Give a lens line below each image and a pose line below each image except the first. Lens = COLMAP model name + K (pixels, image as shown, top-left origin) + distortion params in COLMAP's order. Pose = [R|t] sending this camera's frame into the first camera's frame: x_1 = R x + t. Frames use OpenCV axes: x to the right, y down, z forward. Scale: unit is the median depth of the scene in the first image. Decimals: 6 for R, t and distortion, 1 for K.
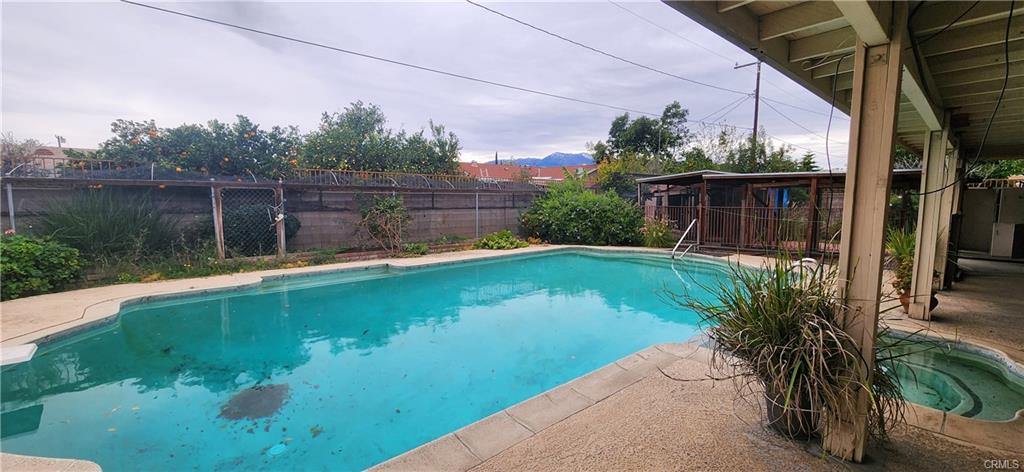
lens RADIAL K [[418.5, 0, 515.7], [0, 418.5, 232.2], [0, 0, 1]] dist [-0.000979, 0.001689]
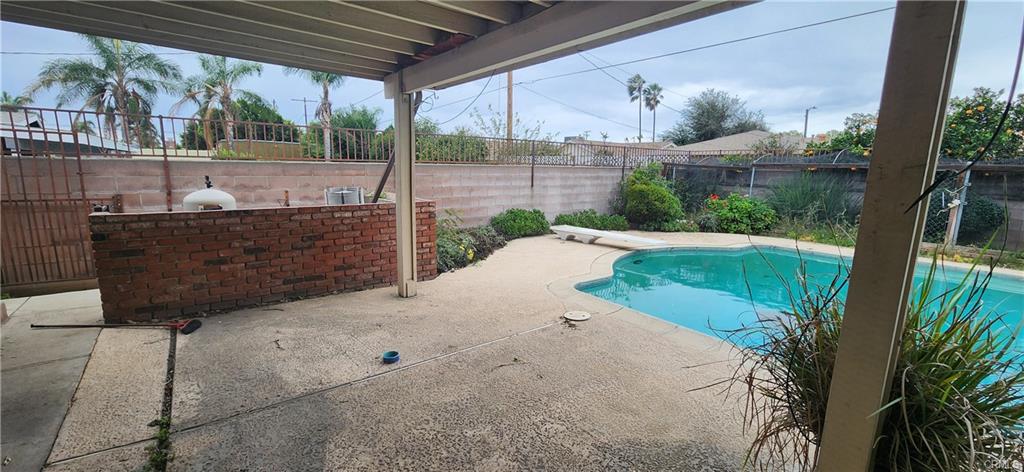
lens RADIAL K [[418.5, 0, 509.3], [0, 418.5, 238.1], [0, 0, 1]] dist [-0.000979, 0.001689]
pose [[-0.077527, 0.160108, -0.984050, 0.299858], [-0.106615, 0.980030, 0.167853, -0.008423], [0.991273, 0.117927, -0.058909, 0.090662]]
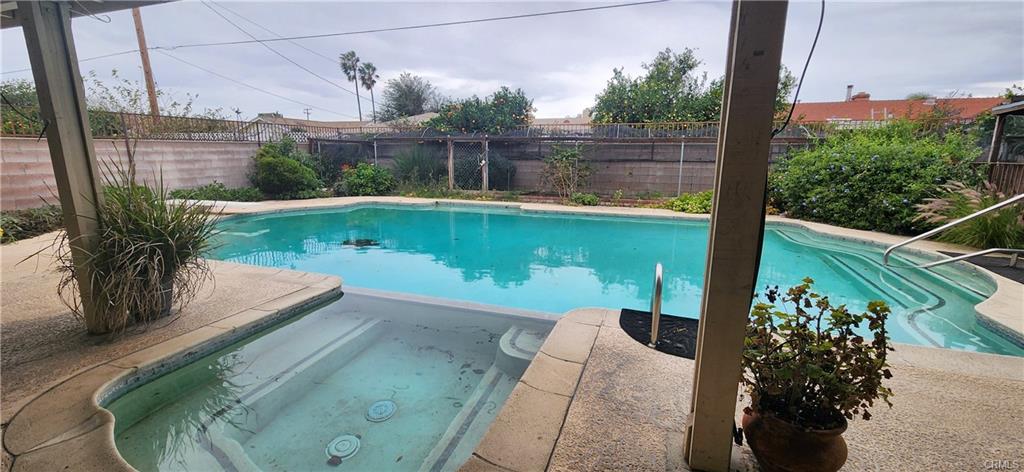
lens RADIAL K [[418.5, 0, 511.1], [0, 418.5, 241.1], [0, 0, 1]] dist [-0.000979, 0.001689]
pose [[0.490218, 0.180179, -0.852773, 0.512703], [-0.076308, 0.983515, 0.163936, -0.011592], [0.868253, -0.015291, 0.495886, 0.301704]]
